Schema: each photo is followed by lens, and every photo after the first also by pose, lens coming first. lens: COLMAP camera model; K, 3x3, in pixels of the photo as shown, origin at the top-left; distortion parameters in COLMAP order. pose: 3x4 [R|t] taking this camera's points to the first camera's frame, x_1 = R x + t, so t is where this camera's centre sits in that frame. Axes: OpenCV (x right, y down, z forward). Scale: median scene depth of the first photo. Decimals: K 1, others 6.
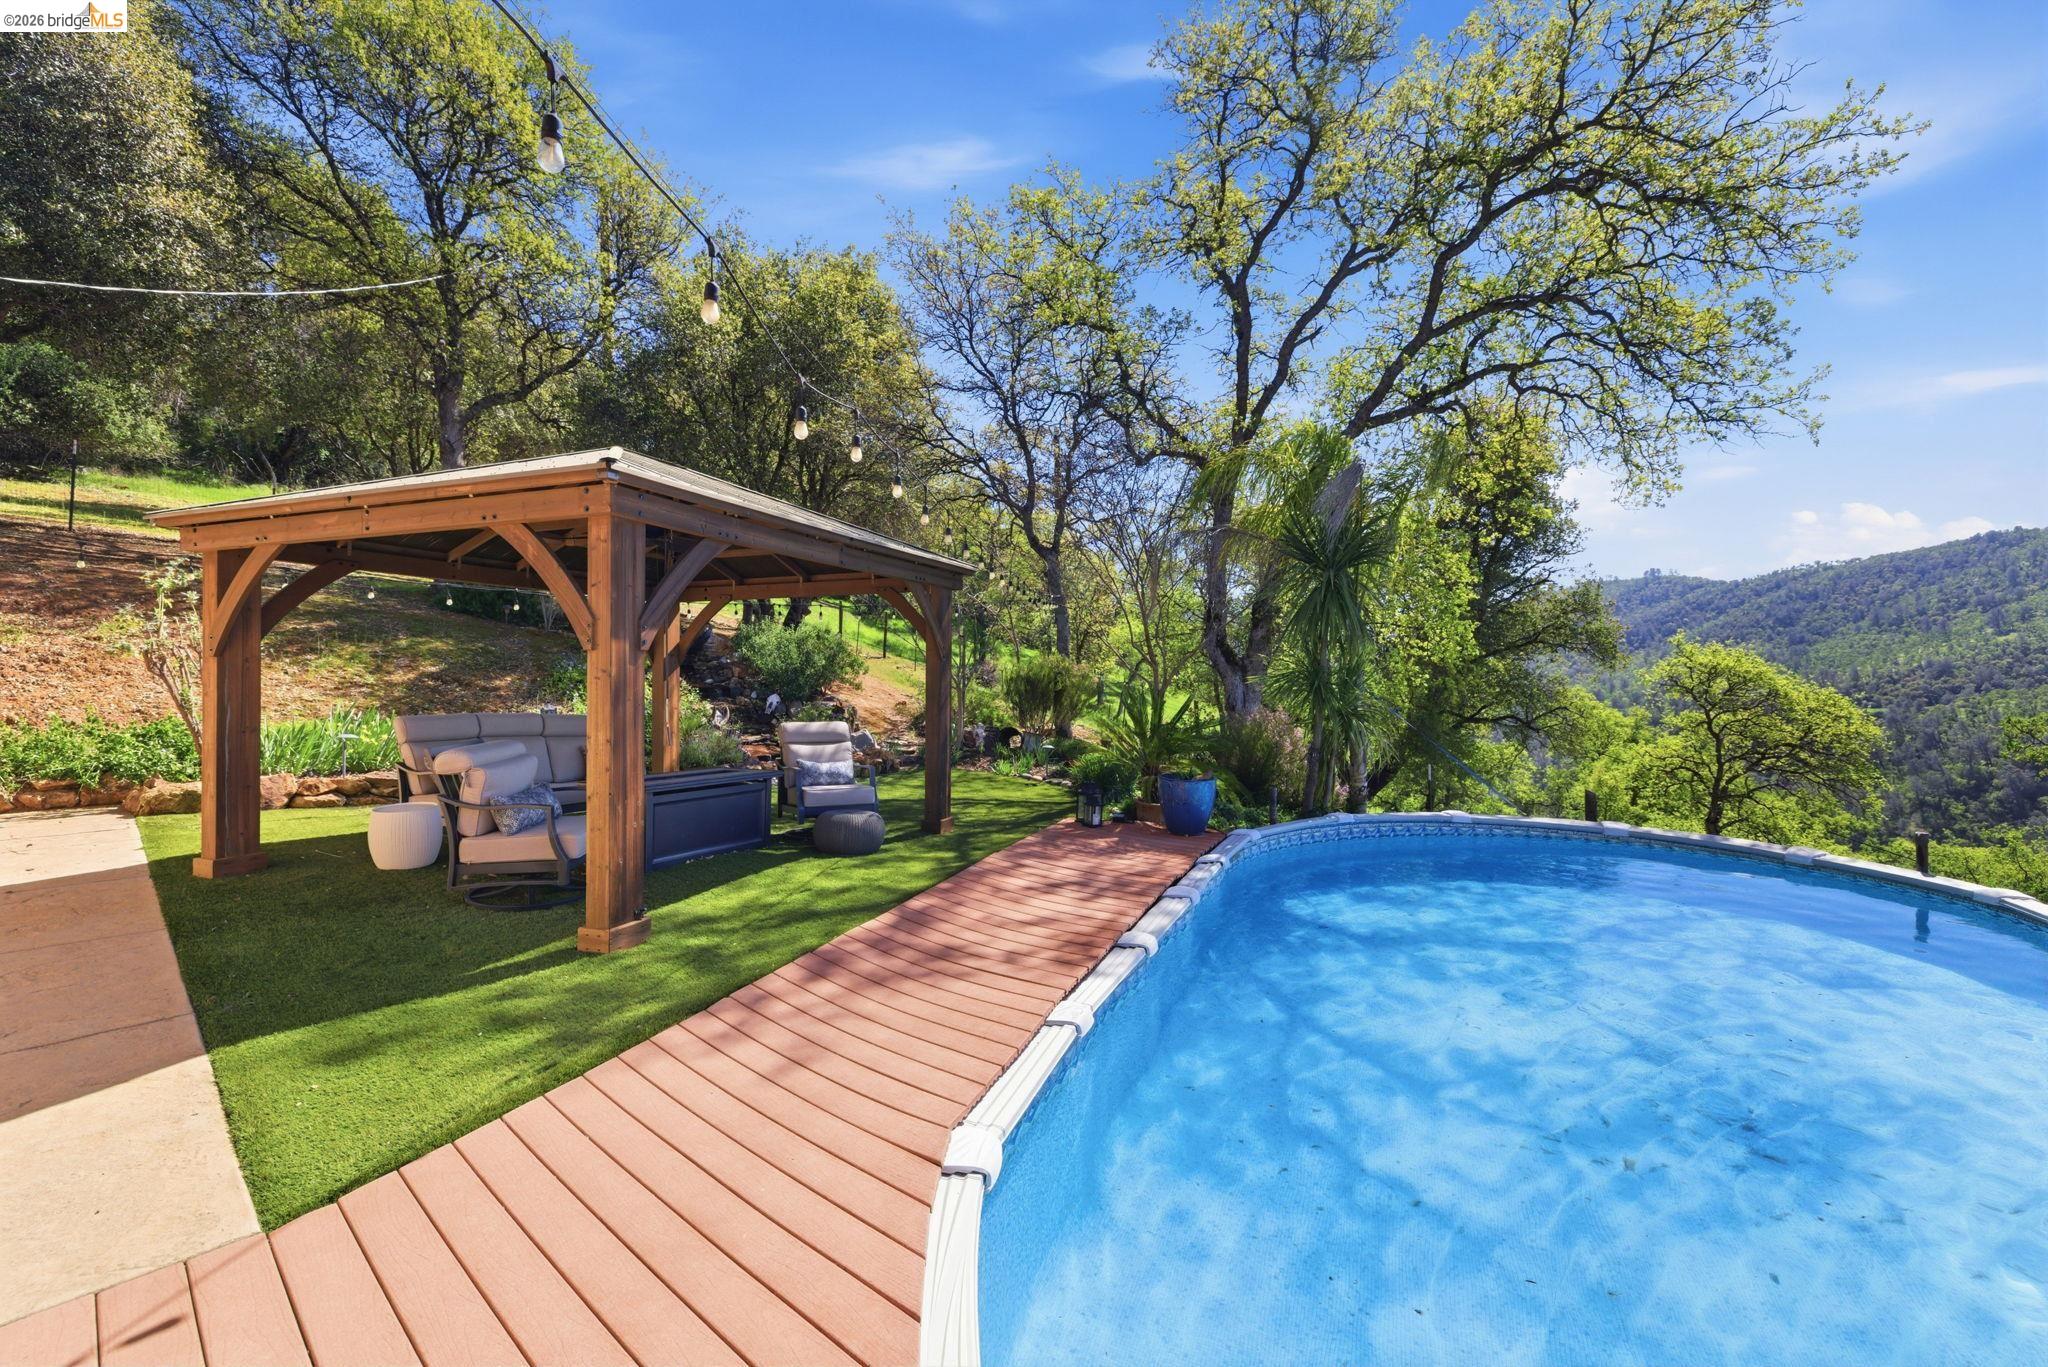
lens RADIAL K [[856.7, 0, 1024.0], [0, 856.7, 683.5], [0, 0, 1]] dist [-0.000634, -0.000161]
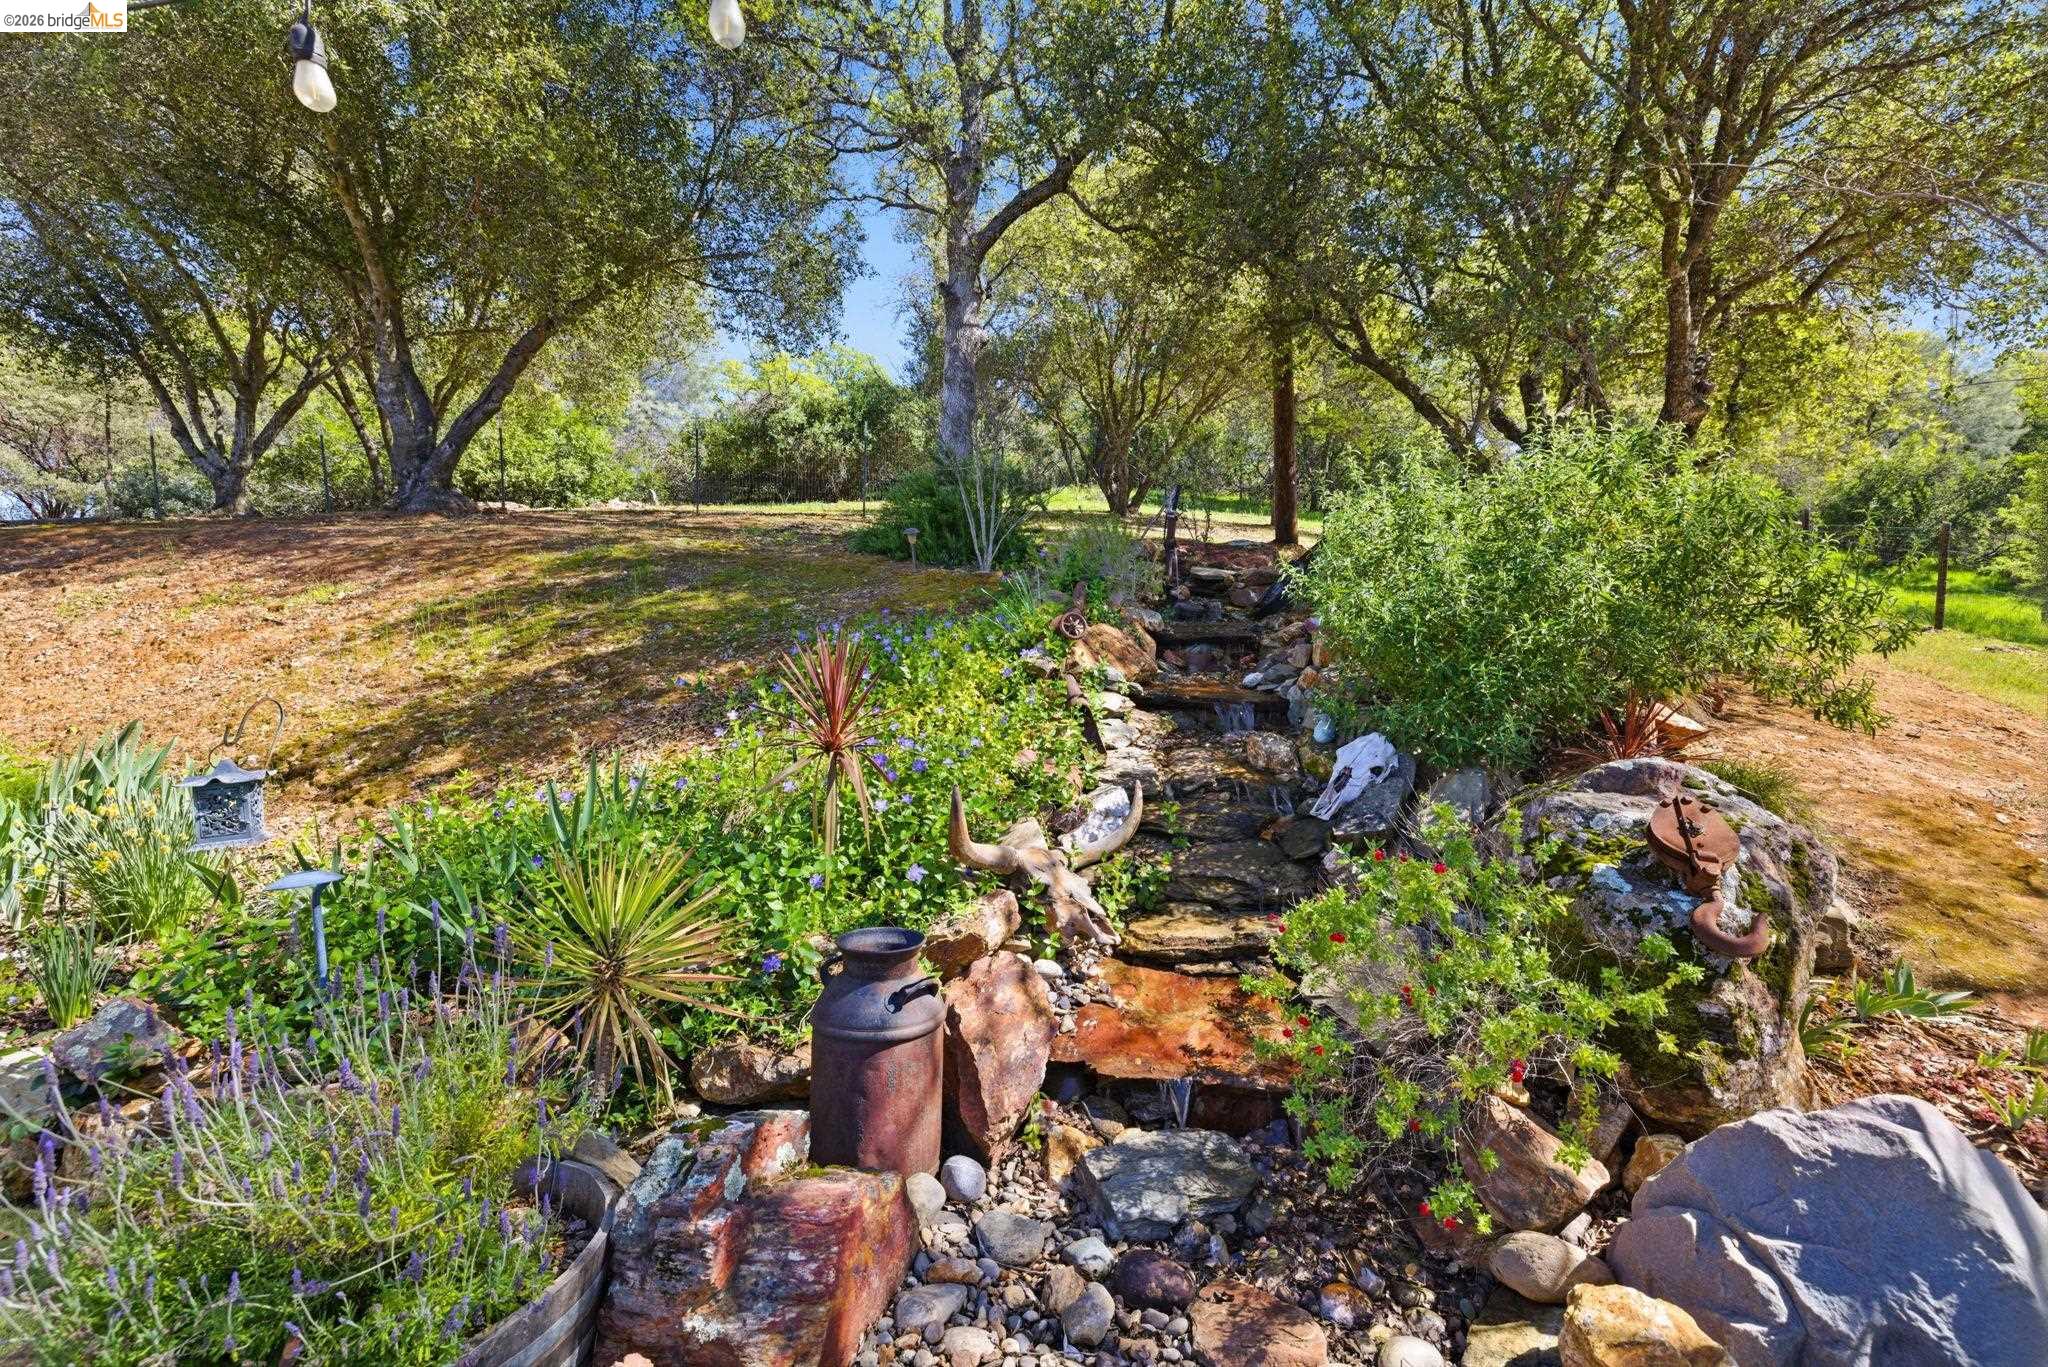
lens RADIAL K [[856.7, 0, 1024.0], [0, 856.7, 683.5], [0, 0, 1]] dist [-0.000634, -0.000161]
pose [[0.565129, 0.005655, -0.824983, -0.132585], [-0.007933, 0.999968, 0.001420, -0.001236], [0.824964, 0.005742, 0.565156, 0.704304]]
